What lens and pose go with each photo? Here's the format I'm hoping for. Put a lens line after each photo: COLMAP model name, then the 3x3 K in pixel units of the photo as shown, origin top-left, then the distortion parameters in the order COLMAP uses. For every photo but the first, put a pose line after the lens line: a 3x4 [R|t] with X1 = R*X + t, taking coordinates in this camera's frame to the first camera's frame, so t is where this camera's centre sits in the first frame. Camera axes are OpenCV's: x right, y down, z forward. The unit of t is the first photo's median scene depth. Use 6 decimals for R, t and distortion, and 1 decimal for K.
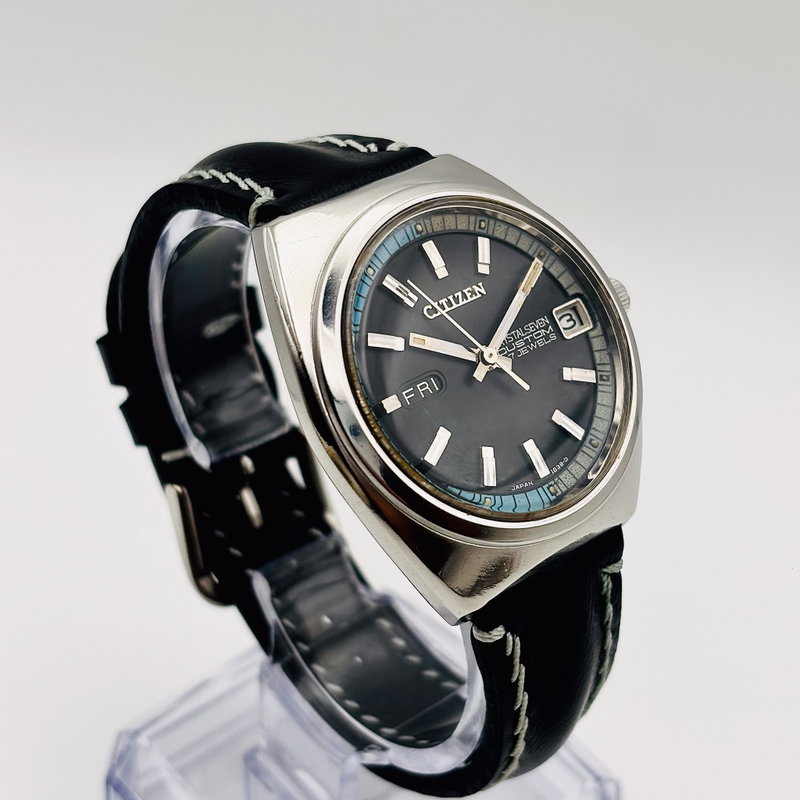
lens RADIAL K [[1582.9, 0, 401.1], [0, 1582.9, 411.3], [0, 0, 1]] dist [0.155157, -0.516390]
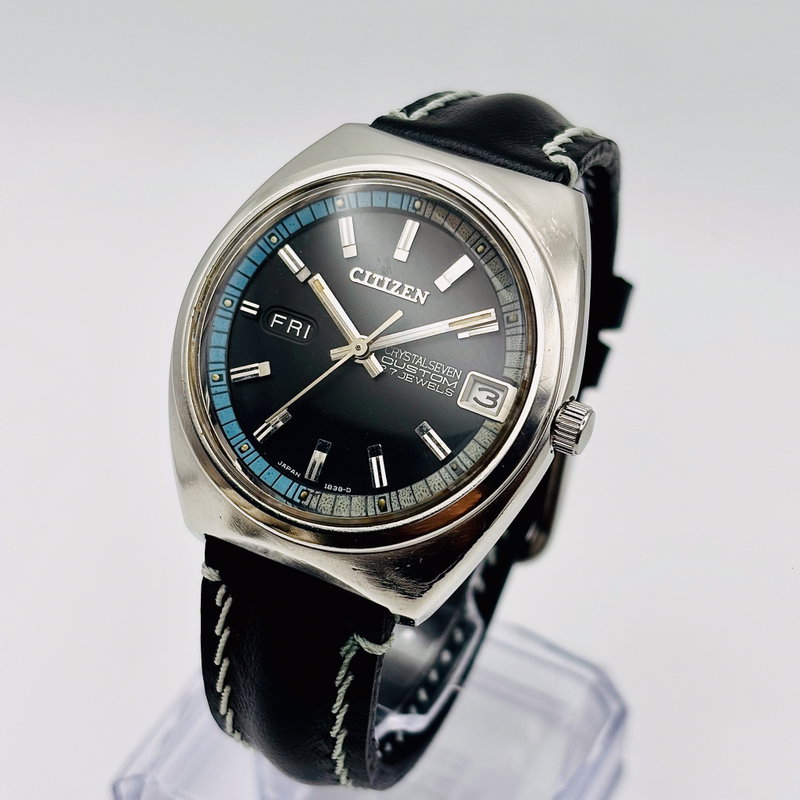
lens RADIAL K [[1589.6, 0, 401.9], [0, 1589.6, 434.2], [0, 0, 1]] dist [-0.010194, 2.042319]
pose [[0.390480, 0.592800, -0.704353, 0.741313], [-0.587079, 0.749679, 0.305481, -0.291668], [0.709128, 0.294227, 0.640755, 0.423137]]
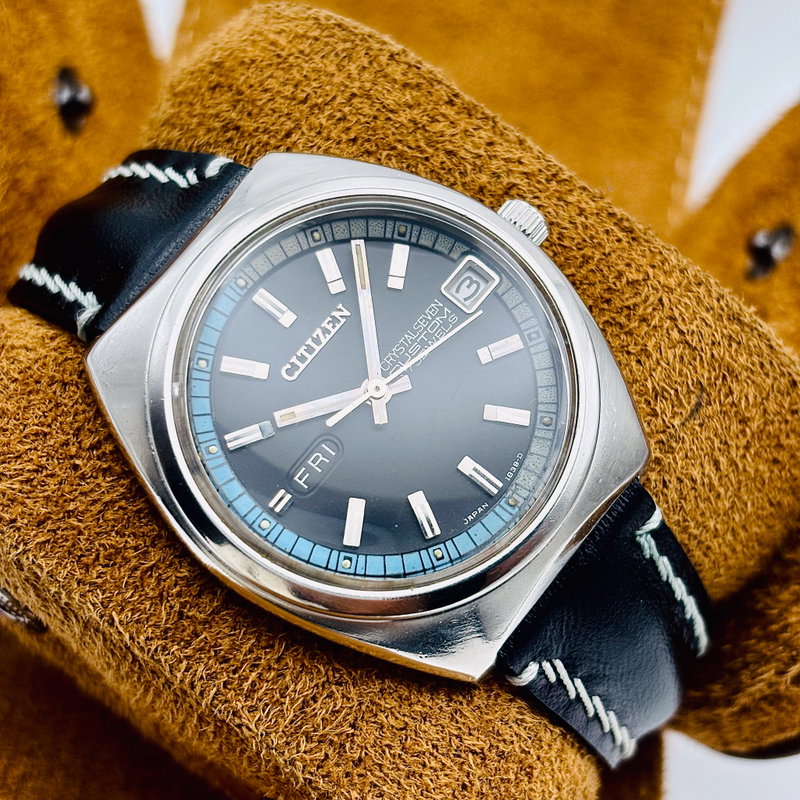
lens RADIAL K [[1582.9, 0, 401.1], [0, 1582.9, 411.3], [0, 0, 1]] dist [0.155157, -0.516390]
pose [[0.870971, -0.382147, -0.308826, 0.313588], [0.431366, 0.895658, 0.108263, -0.107040], [0.235230, -0.227511, 0.944937, 0.208523]]
